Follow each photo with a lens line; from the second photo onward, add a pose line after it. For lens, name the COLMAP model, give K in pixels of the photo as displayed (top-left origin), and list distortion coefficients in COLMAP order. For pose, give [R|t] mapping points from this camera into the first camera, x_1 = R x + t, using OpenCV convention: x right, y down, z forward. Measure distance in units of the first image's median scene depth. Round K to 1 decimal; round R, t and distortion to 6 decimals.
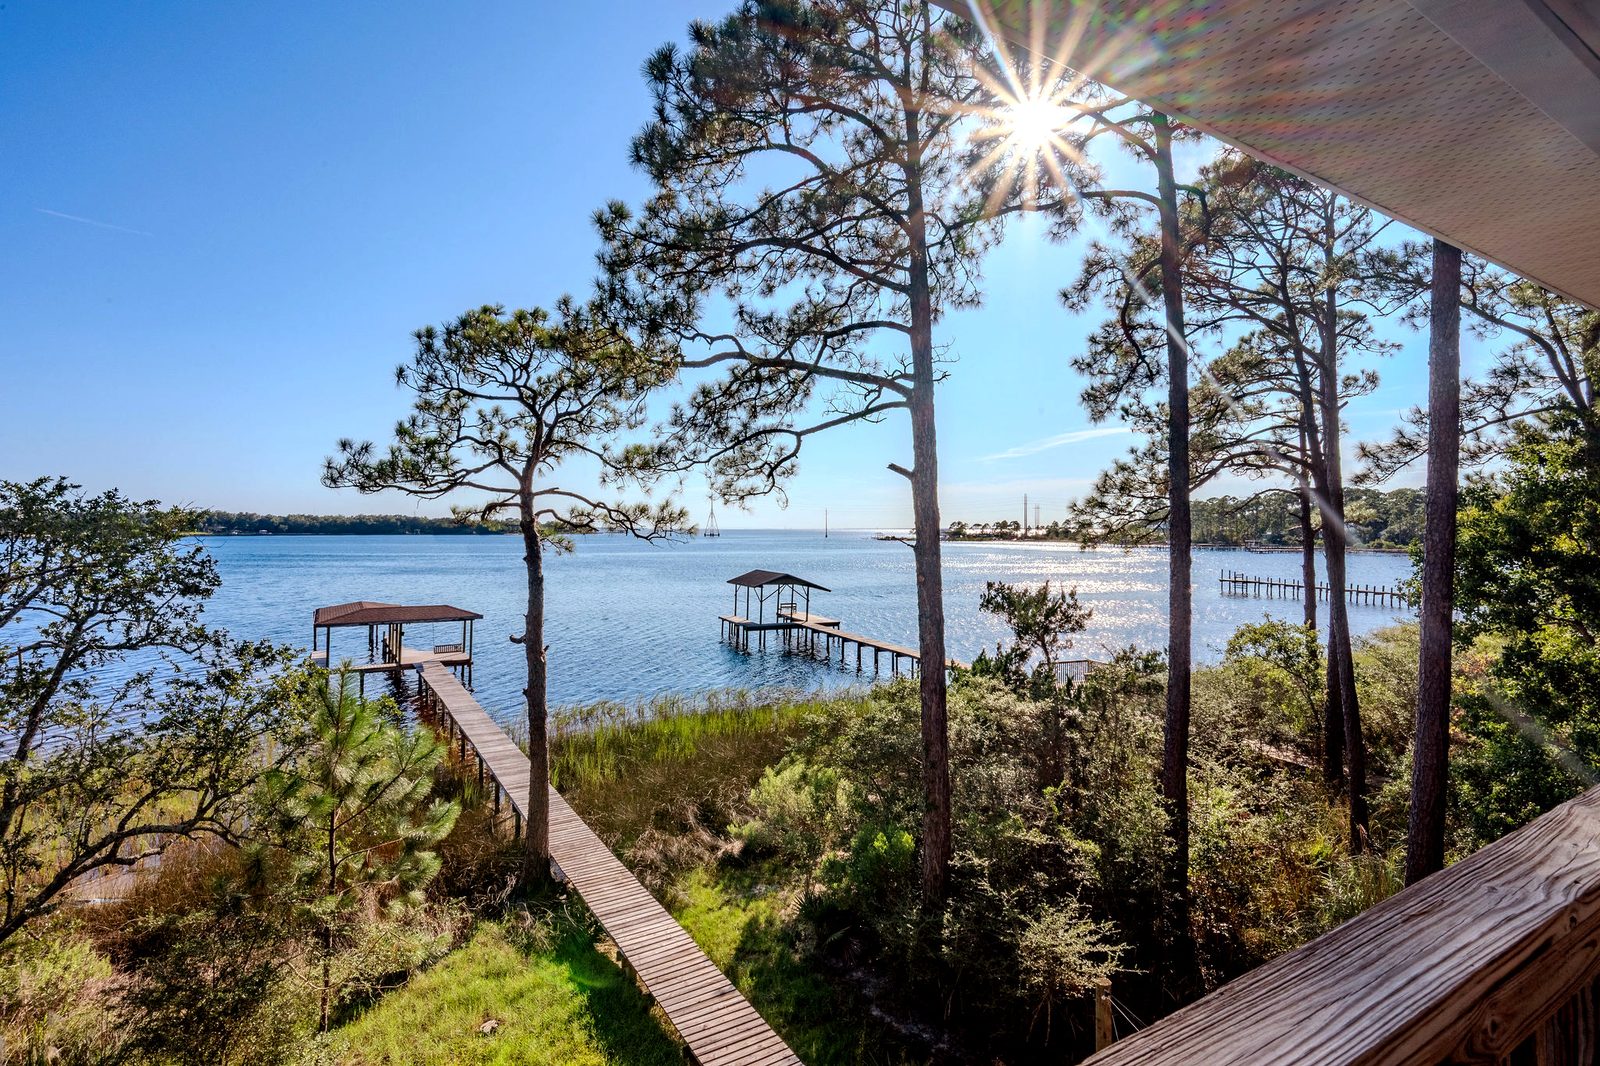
lens RADIAL K [[784.8, 0, 798.9], [0, 784.8, 532.3], [0, 0, 1]] dist [0.005746, -0.000763]
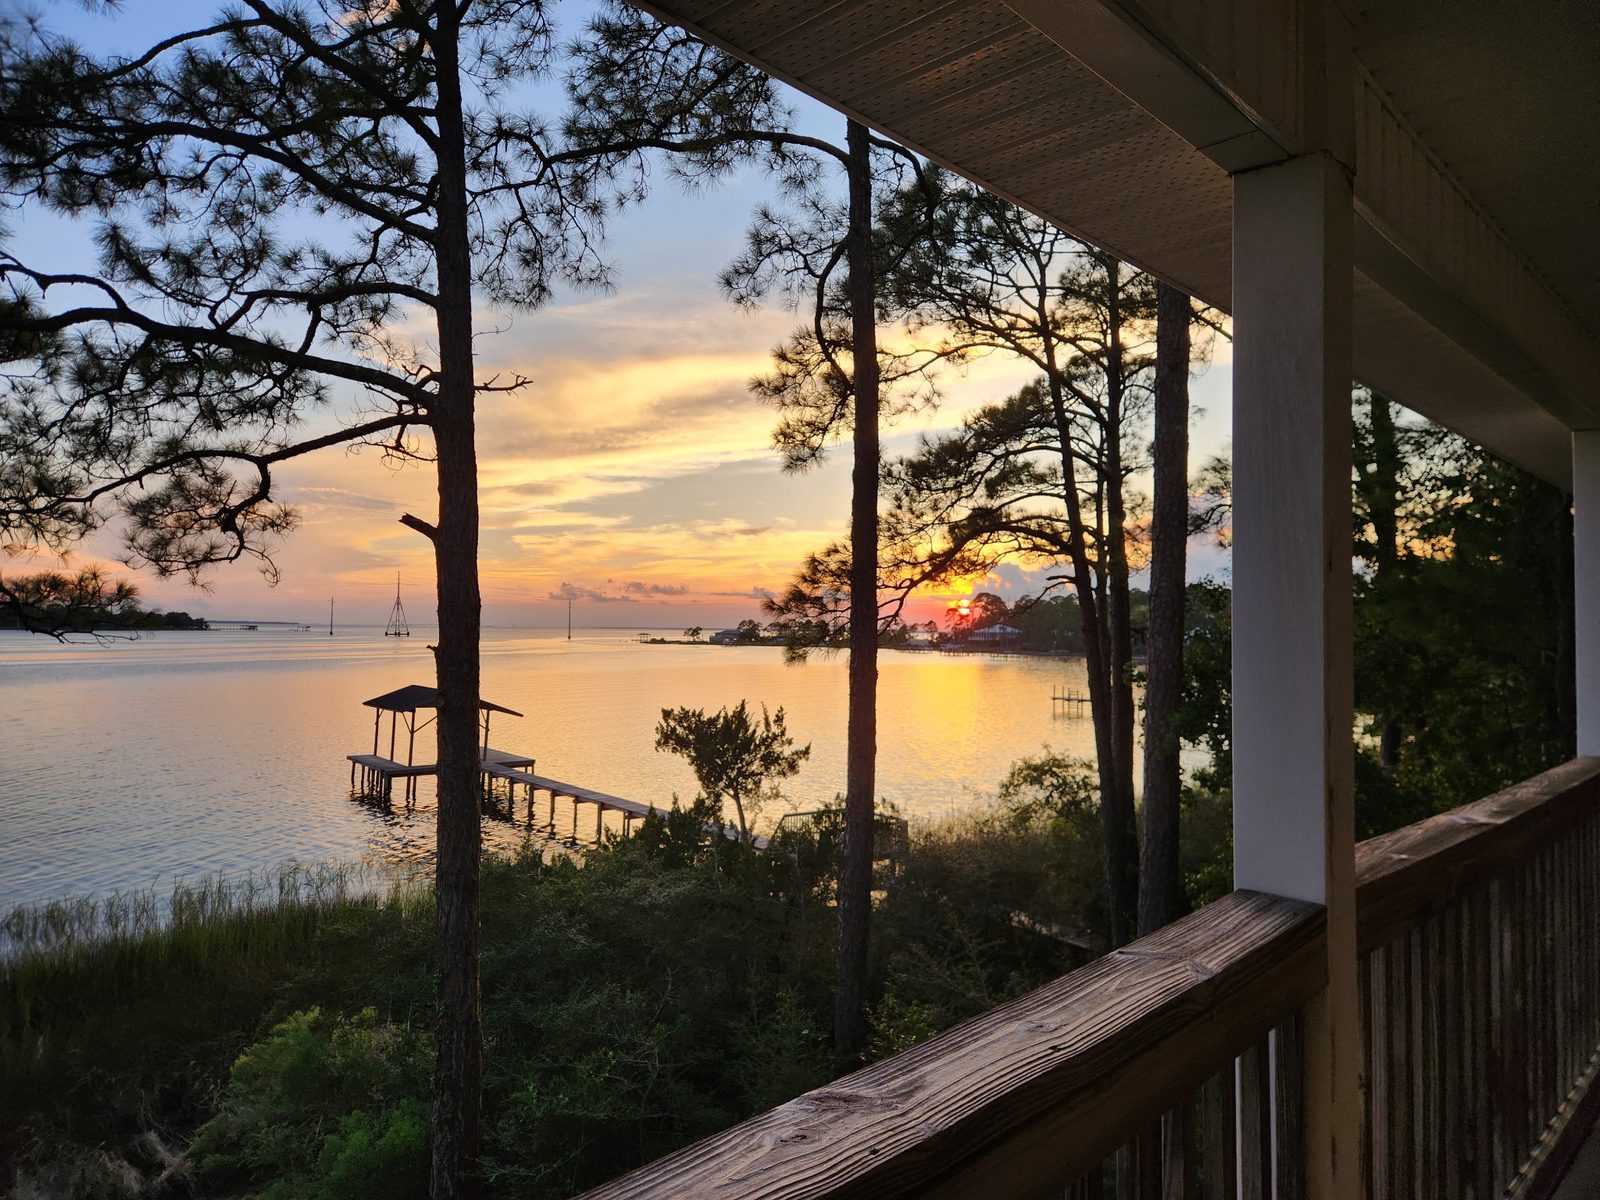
lens RADIAL K [[1068.8, 0, 807.5], [0, 1068.8, 612.4], [0, 0, 1]] dist [0.020186, 0.000194]
pose [[0.967030, 0.016597, 0.254122, 0.175668], [-0.011660, 0.999713, -0.020921, 0.003317], [-0.254396, 0.017268, 0.966946, 0.088246]]
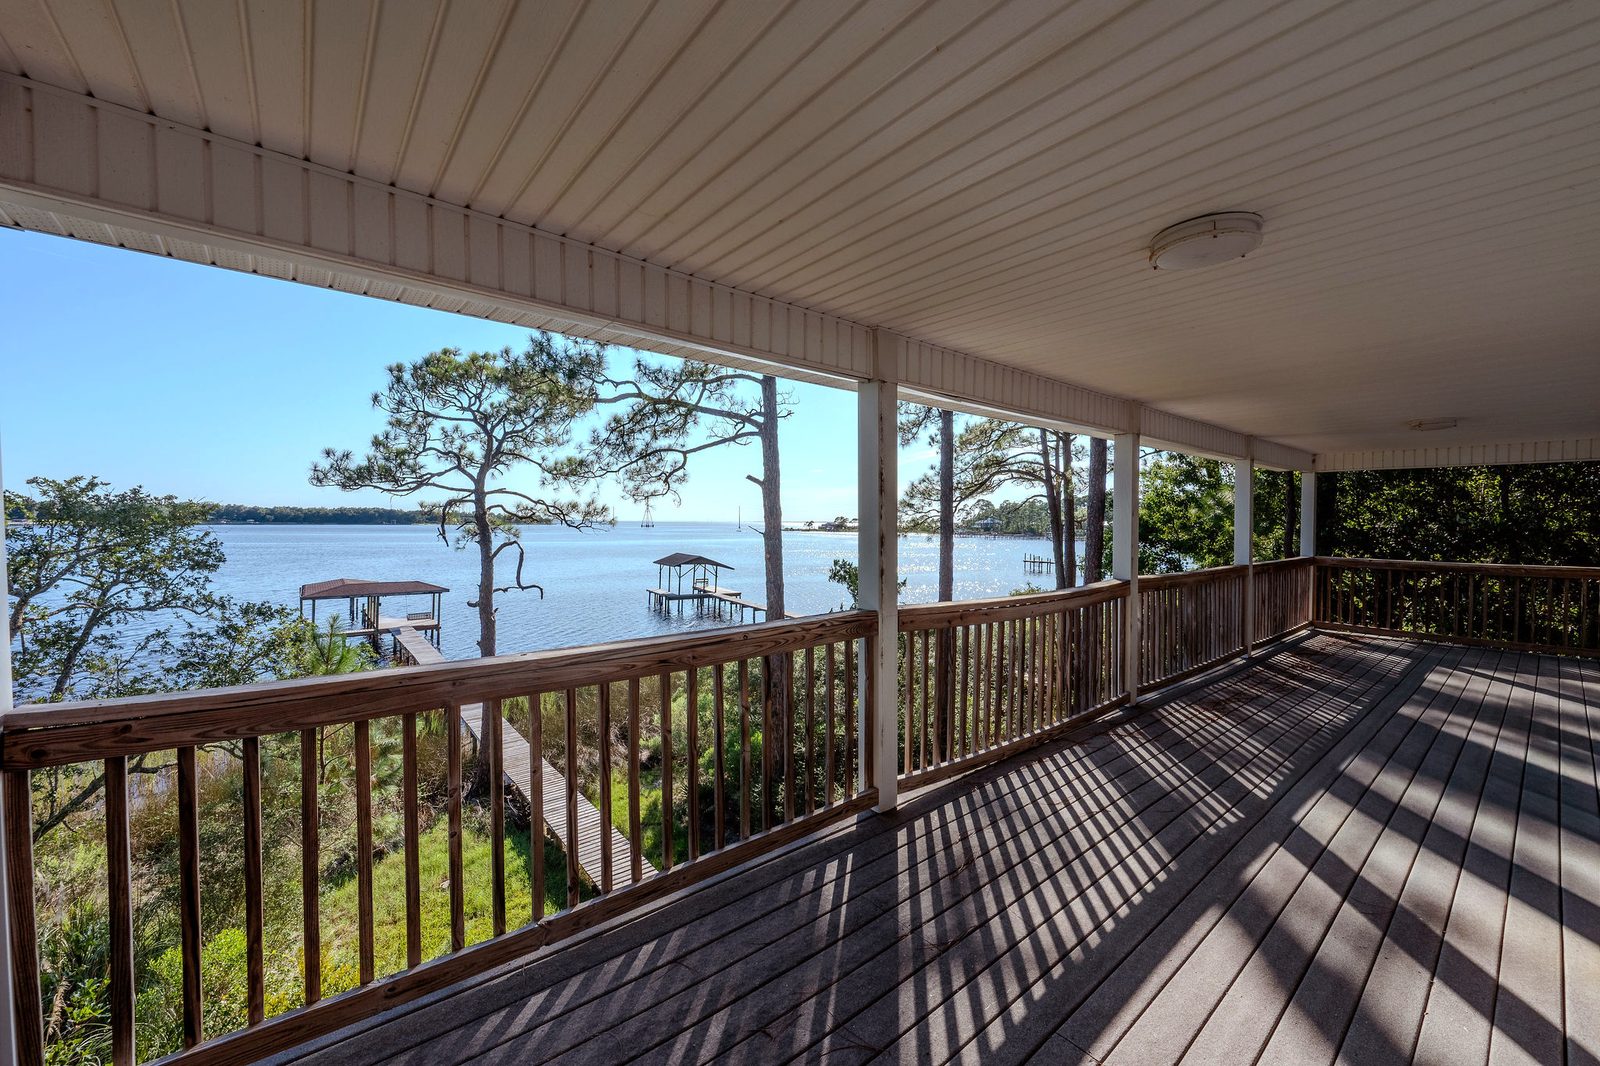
lens RADIAL K [[614.4, 0, 797.9], [0, 614.4, 533.0], [0, 0, 1]] dist [0.000081, -0.000161]
pose [[0.991584, 0.004125, 0.129402, 0.052522], [-0.005922, 0.999891, 0.013505, 0.001088], [-0.129333, -0.014157, 0.991500, -0.095578]]
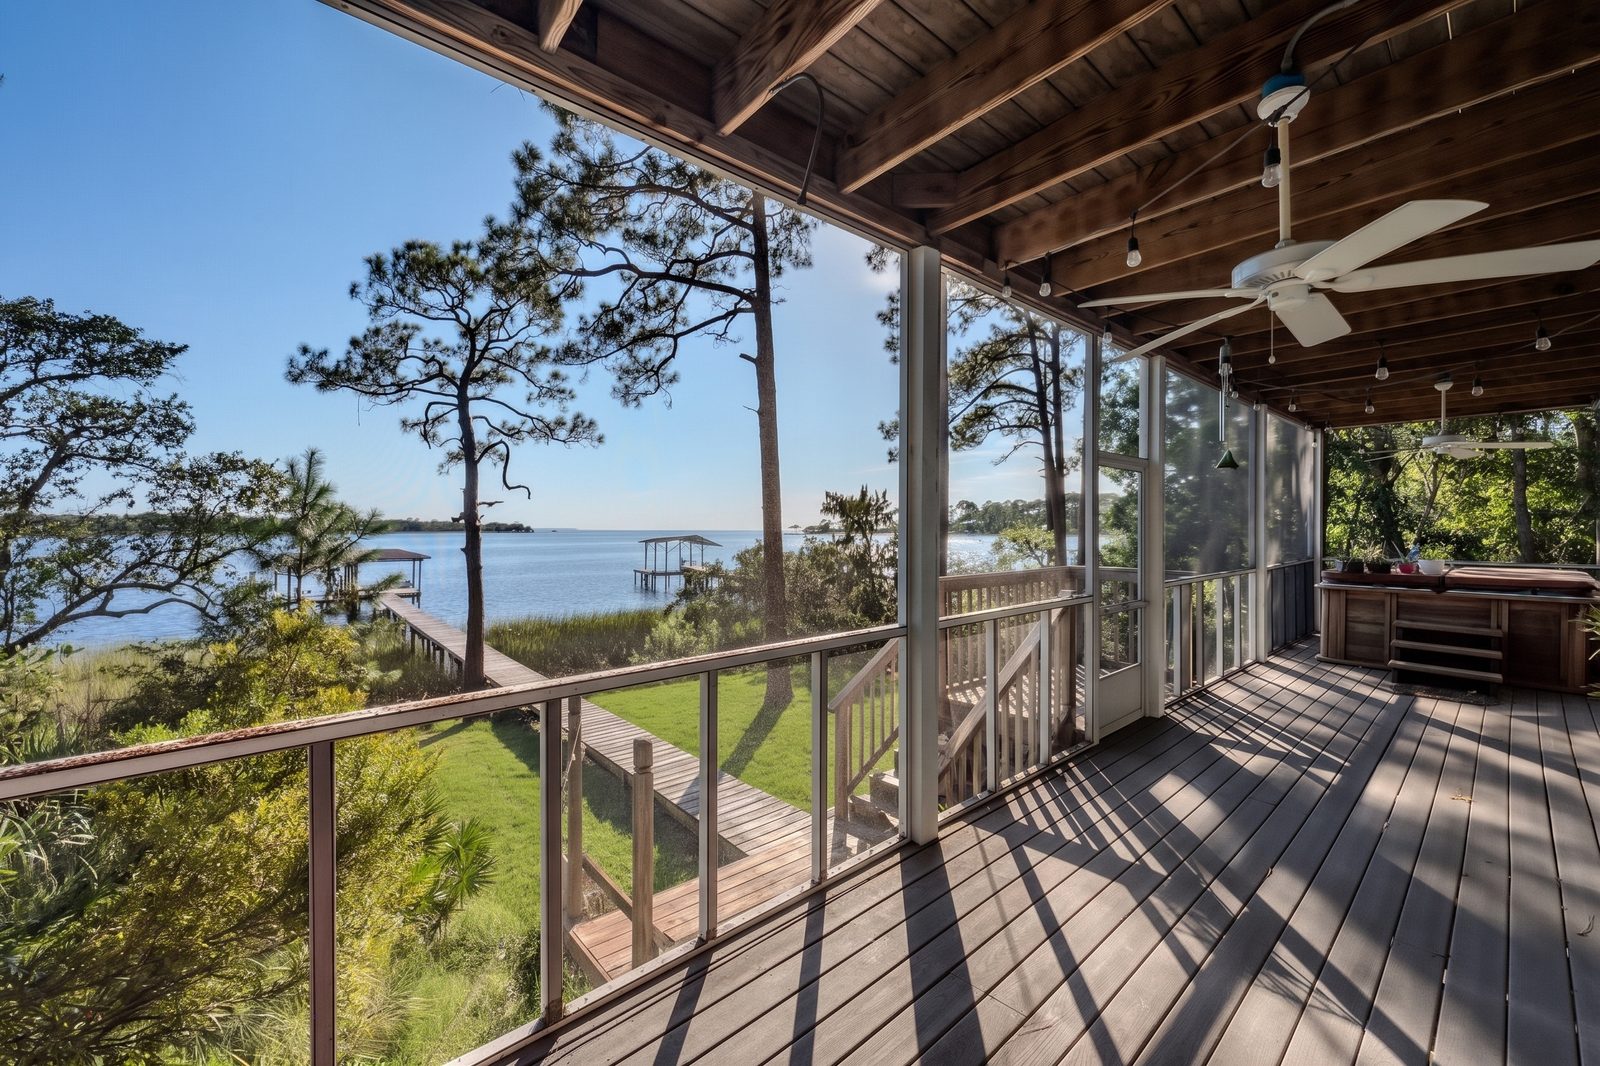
lens RADIAL K [[614.4, 0, 796.9], [0, 614.4, 530.8], [0, 0, 1]] dist [0.000081, -0.000161]
pose [[0.988293, -0.006548, 0.152430, 0.039119], [0.005816, 0.999969, 0.005244, 0.184042], [-0.152460, -0.004296, 0.988300, -0.076003]]
